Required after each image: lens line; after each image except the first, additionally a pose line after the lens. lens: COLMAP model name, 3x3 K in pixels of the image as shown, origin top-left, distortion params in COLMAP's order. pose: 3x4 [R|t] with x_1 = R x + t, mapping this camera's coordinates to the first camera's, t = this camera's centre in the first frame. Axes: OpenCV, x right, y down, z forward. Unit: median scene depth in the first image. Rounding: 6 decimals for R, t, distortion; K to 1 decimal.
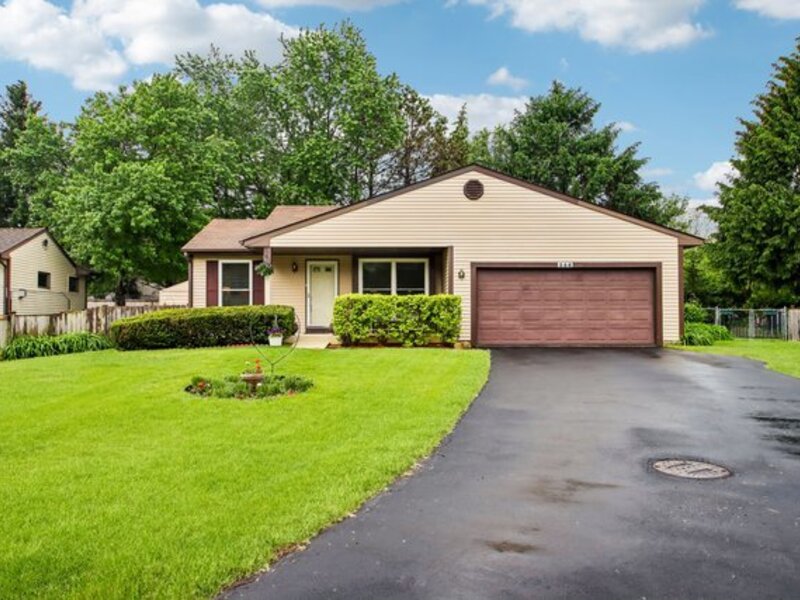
lens RADIAL K [[626.0, 0, 400.0], [0, 626.0, 300.0], [0, 0, 1]] dist [0.047617, -0.005296]
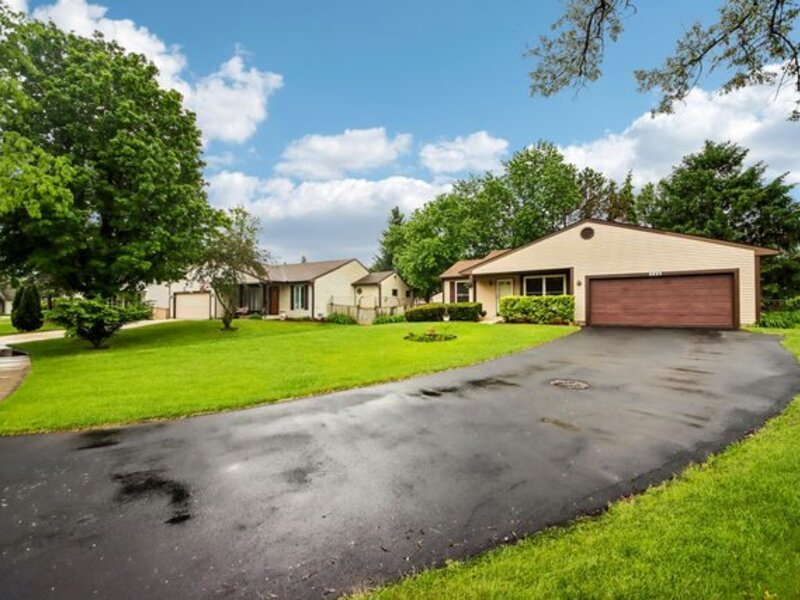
lens RADIAL K [[334.7, 0, 395.2], [0, 334.7, 306.6], [0, 0, 1]] dist [0.047812, -0.035090]
pose [[0.828878, -0.005327, -0.559405, 0.179945], [0.019124, 0.999640, 0.018818, -0.002978], [0.559103, -0.026296, 0.828681, -0.058594]]
